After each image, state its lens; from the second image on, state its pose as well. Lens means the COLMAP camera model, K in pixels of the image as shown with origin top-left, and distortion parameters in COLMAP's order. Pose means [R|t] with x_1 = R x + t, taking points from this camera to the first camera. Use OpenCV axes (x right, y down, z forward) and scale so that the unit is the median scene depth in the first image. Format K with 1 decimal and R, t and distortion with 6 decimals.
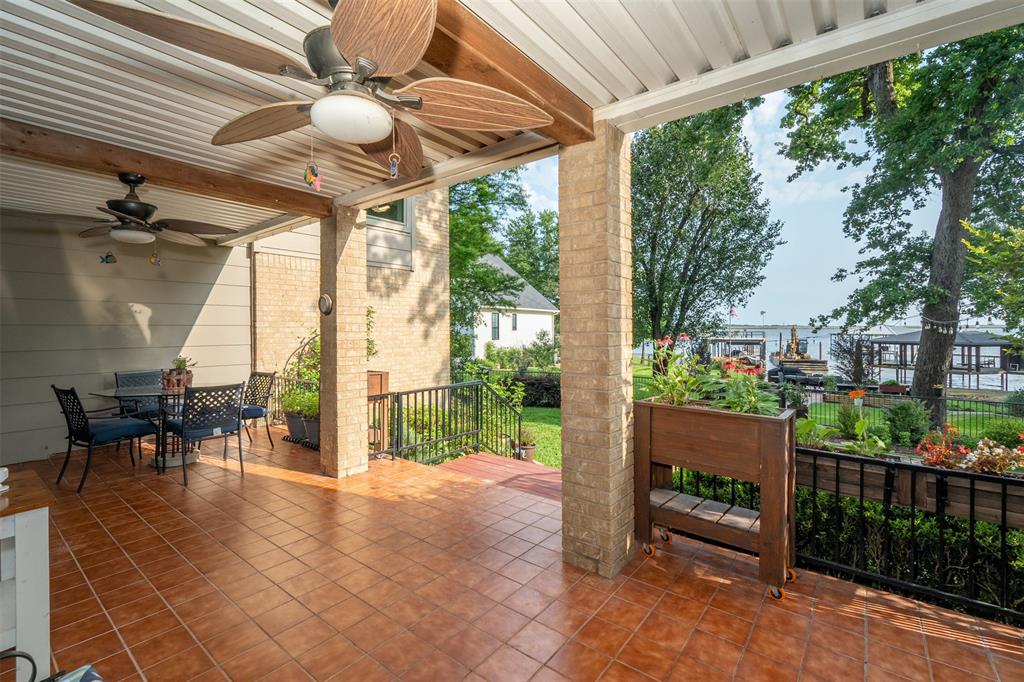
lens RADIAL K [[457.2, 0, 509.4], [0, 457.2, 336.8], [0, 0, 1]] dist [0.000793, -0.000139]
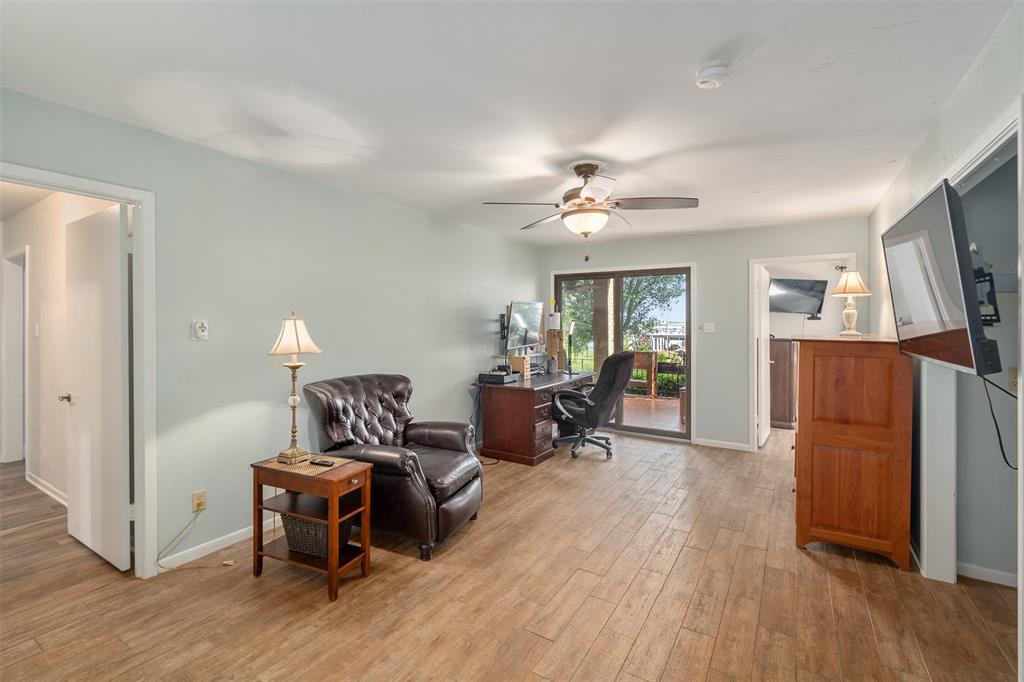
lens RADIAL K [[457.2, 0, 512.3], [0, 457.2, 334.2], [0, 0, 1]] dist [0.000793, -0.000139]
pose [[0.994172, 0.001015, 0.107805, -0.114526], [-0.001300, 0.999996, 0.002575, 0.002521], [-0.107802, -0.002700, 0.994169, -0.319408]]
